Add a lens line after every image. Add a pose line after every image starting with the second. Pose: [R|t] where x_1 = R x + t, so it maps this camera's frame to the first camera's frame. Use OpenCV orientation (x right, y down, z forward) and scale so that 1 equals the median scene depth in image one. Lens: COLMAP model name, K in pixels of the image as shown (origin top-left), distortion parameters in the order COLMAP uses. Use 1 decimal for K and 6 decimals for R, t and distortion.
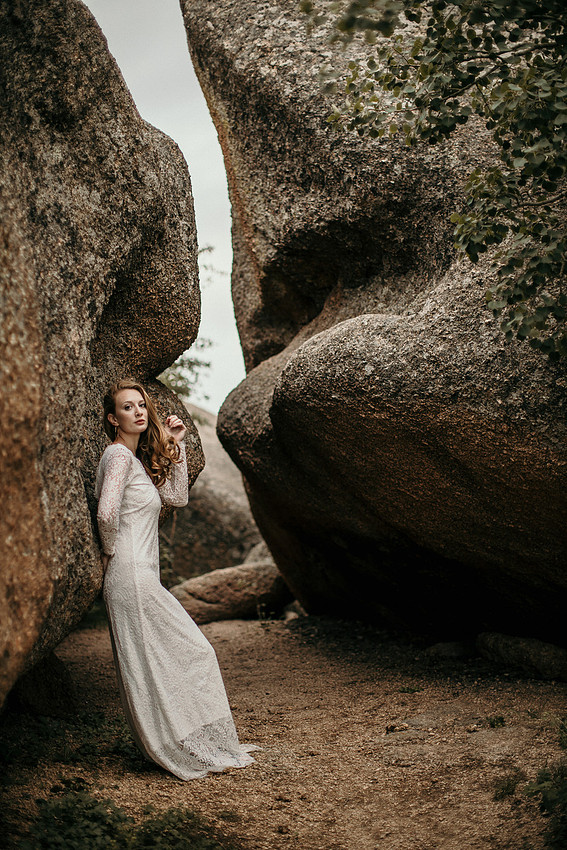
lens RADIAL K [[1230.4, 0, 283.5], [0, 1230.4, 425.0], [0, 0, 1]] dist [-0.195490, 0.471780]
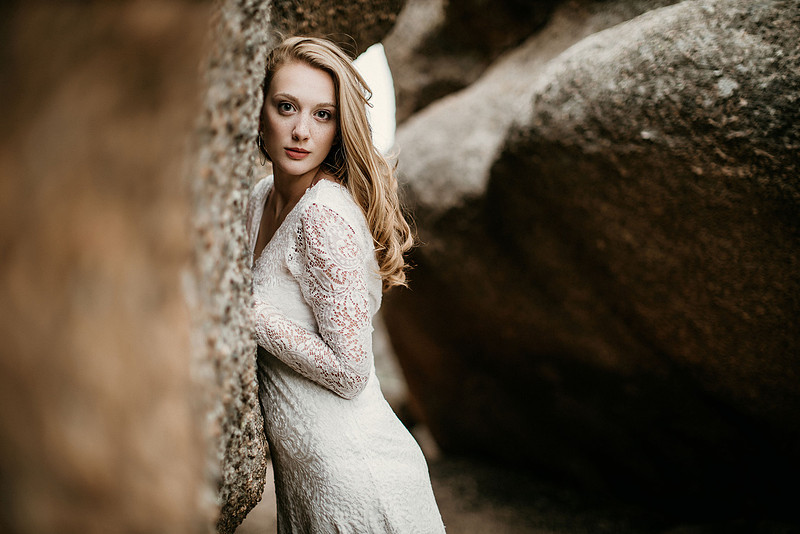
lens RADIAL K [[1158.1, 0, 400.0], [0, 1158.1, 267.0], [0, 0, 1]] dist [-0.195490, 0.471780]
pose [[0.995950, 0.053263, 0.072434, -0.115511], [-0.055674, 0.997947, 0.031672, 0.029470], [-0.070598, -0.035576, 0.996870, 0.506108]]
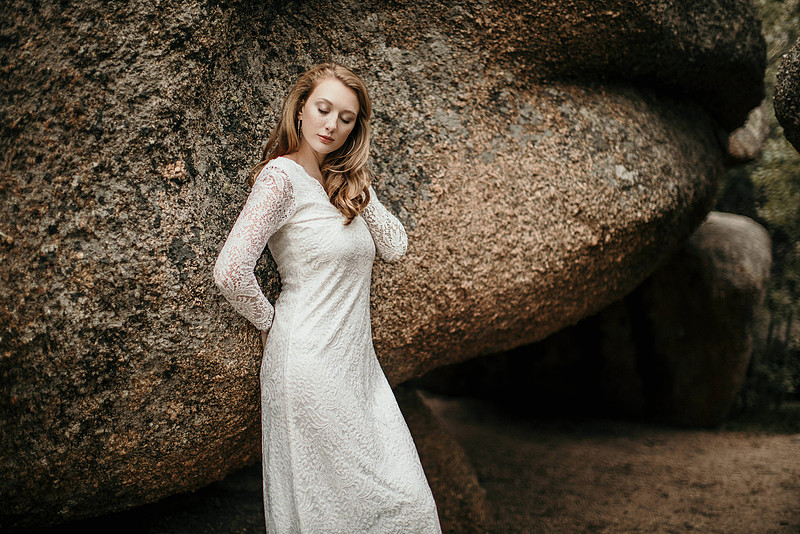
lens RADIAL K [[1158.1, 0, 400.0], [0, 1158.1, 267.0], [0, 0, 1]] dist [-0.195490, 0.471780]
pose [[0.767276, 0.090064, -0.634961, 0.249554], [-0.052835, 0.995601, 0.077373, 0.022230], [0.639137, -0.025818, 0.768660, 0.506756]]
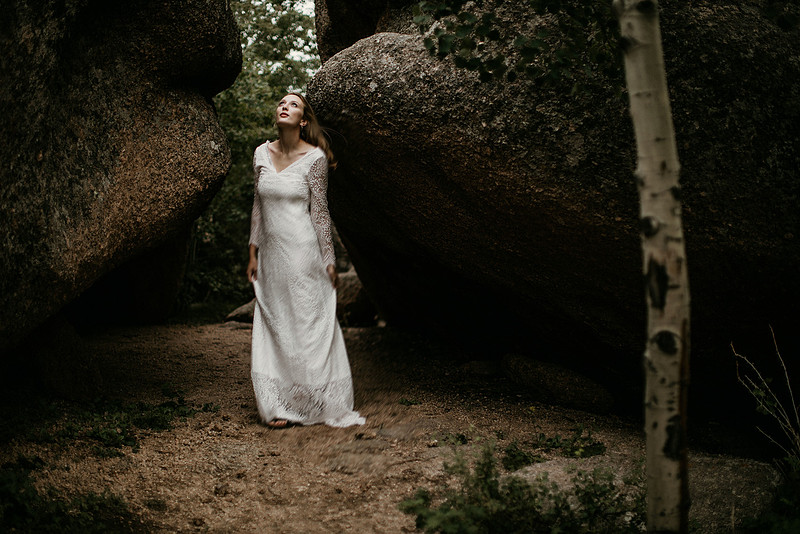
lens RADIAL K [[1158.1, 0, 400.0], [0, 1158.1, 267.0], [0, 0, 1]] dist [-0.195490, 0.471780]
pose [[0.995311, 0.069487, -0.067280, 0.171312], [-0.062243, 0.992590, 0.104359, 0.002133], [0.074033, -0.099682, 0.992261, 0.044160]]
